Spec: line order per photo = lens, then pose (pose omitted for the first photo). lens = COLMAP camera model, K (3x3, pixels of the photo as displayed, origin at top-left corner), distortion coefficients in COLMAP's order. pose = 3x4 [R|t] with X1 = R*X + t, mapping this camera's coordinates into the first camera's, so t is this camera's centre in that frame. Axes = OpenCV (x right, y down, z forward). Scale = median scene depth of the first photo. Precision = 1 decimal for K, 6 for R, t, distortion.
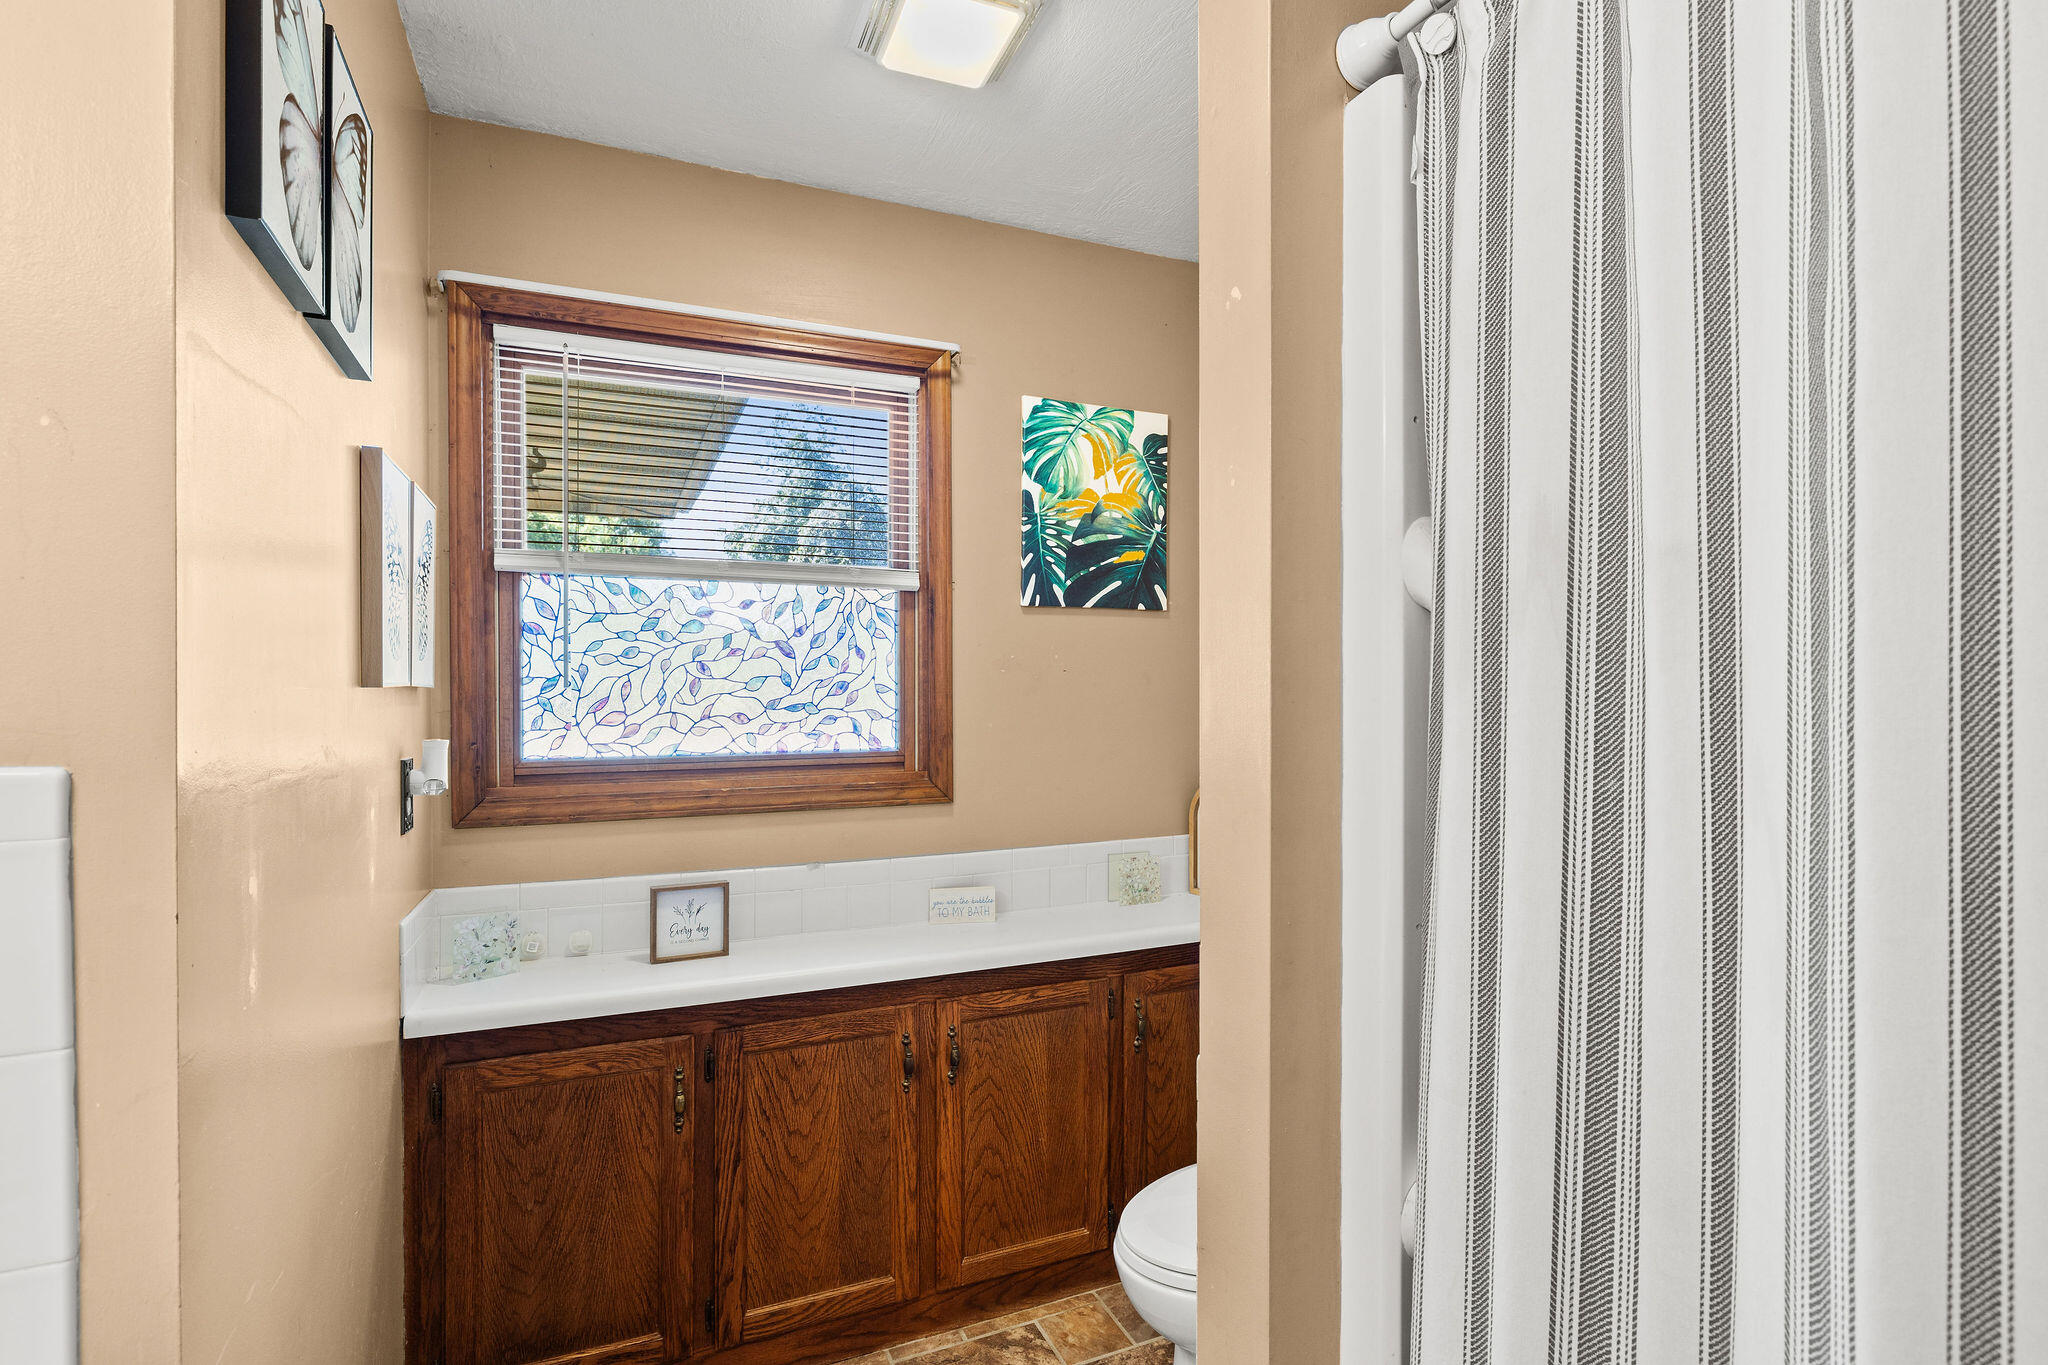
lens RADIAL K [[984.6, 0, 1028.5], [0, 984.6, 686.5], [0, 0, 1]] dist [-0.007034, 0.002230]
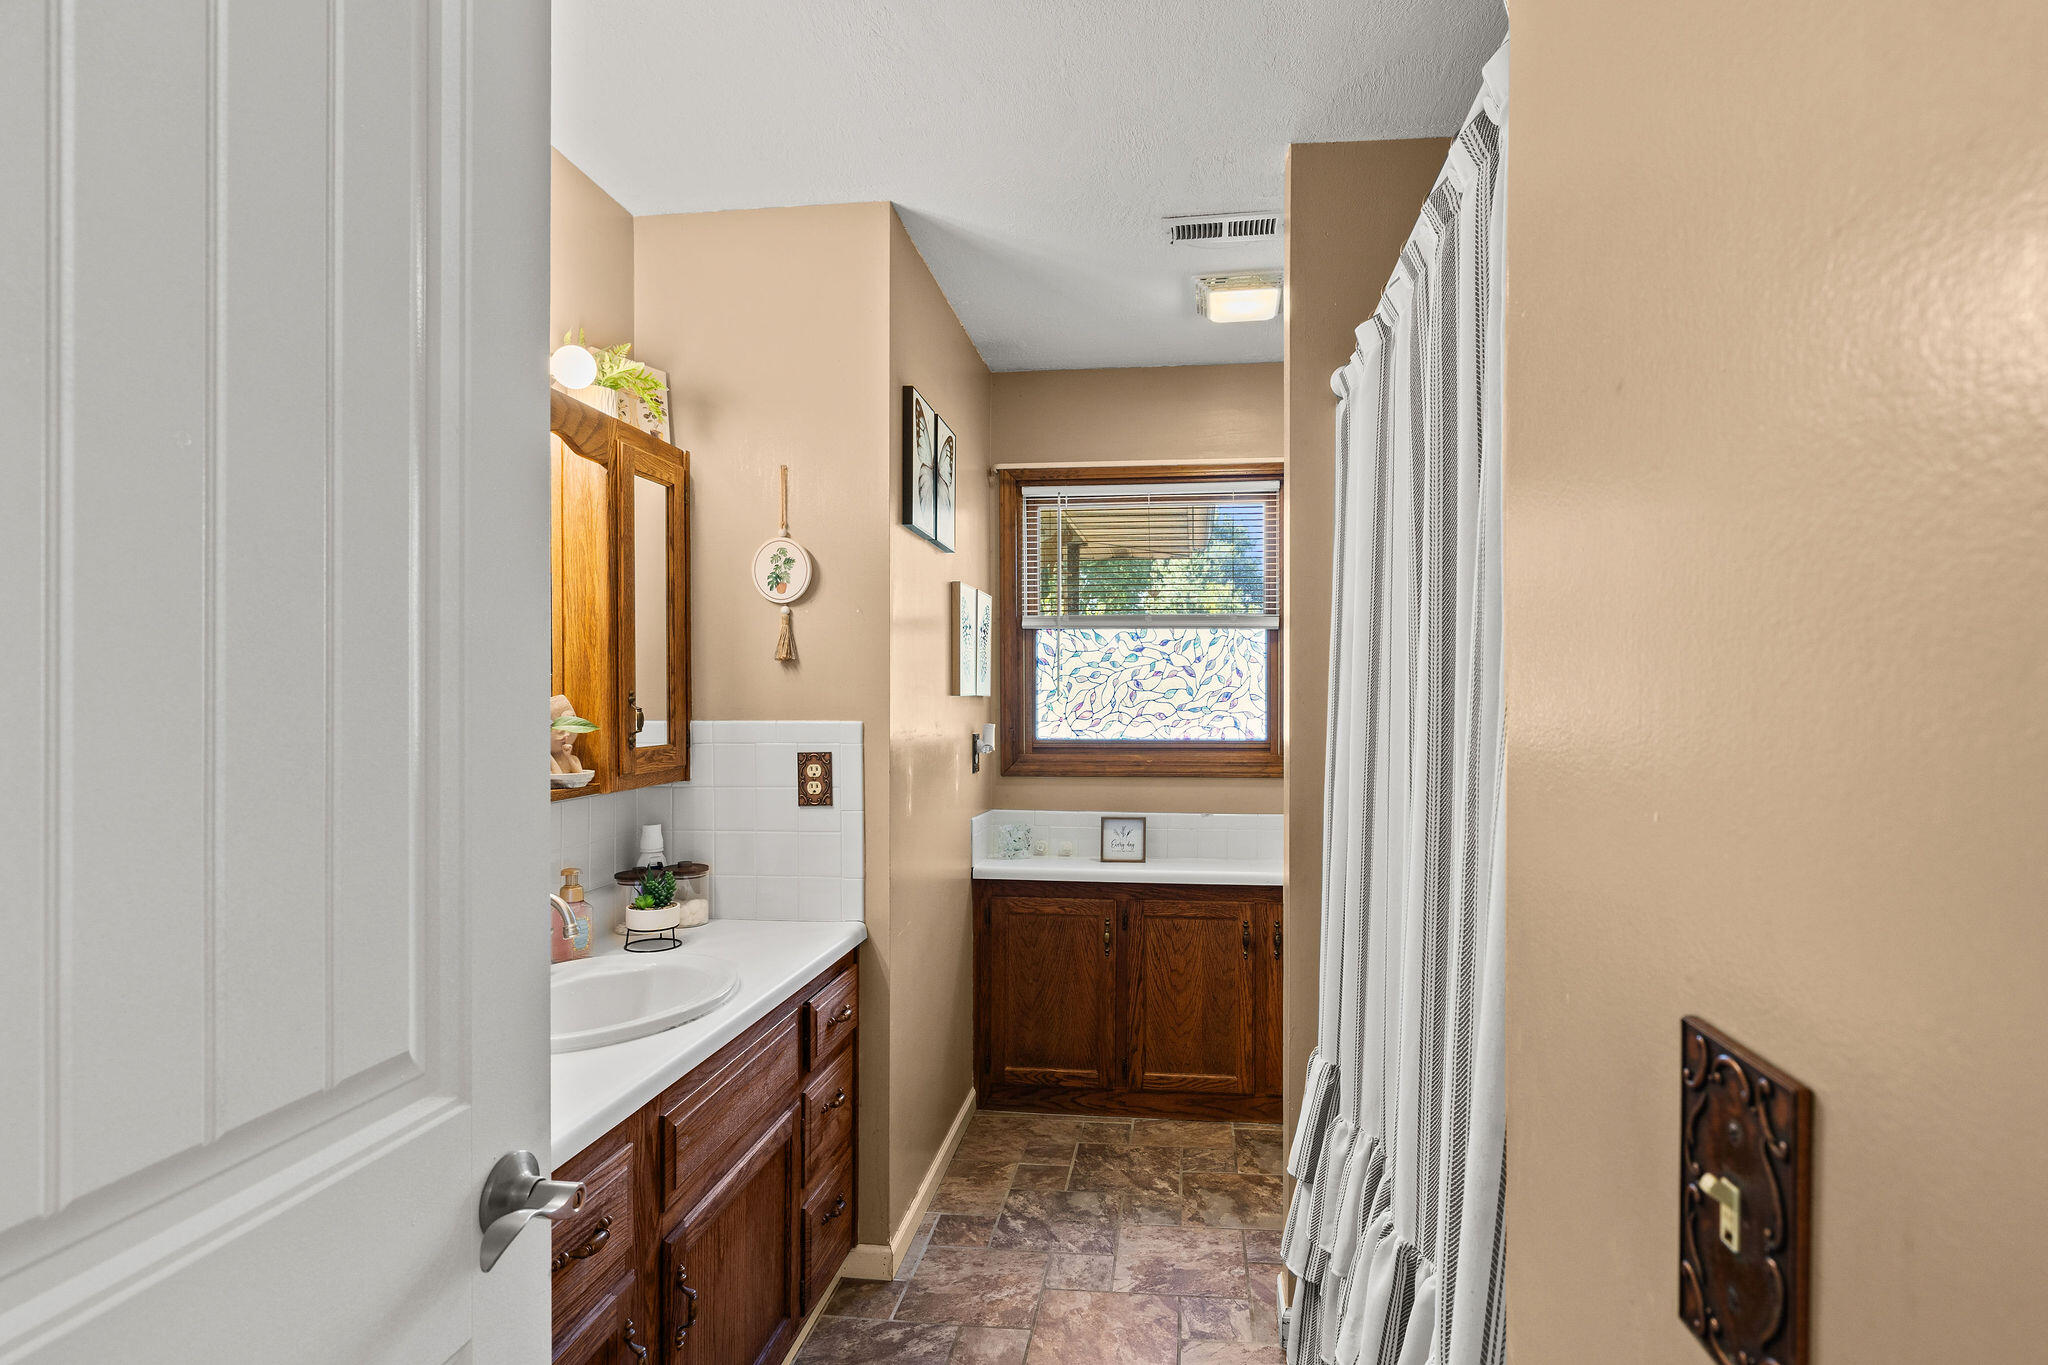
lens RADIAL K [[1049.8, 0, 1029.9], [0, 1049.8, 691.4], [0, 0, 1]] dist [0.002668, 0.000056]
pose [[0.846436, -0.001644, -0.532488, 0.455208], [-0.001887, 0.999980, -0.006088, 0.003977], [0.532487, 0.006158, 0.846416, -0.561820]]
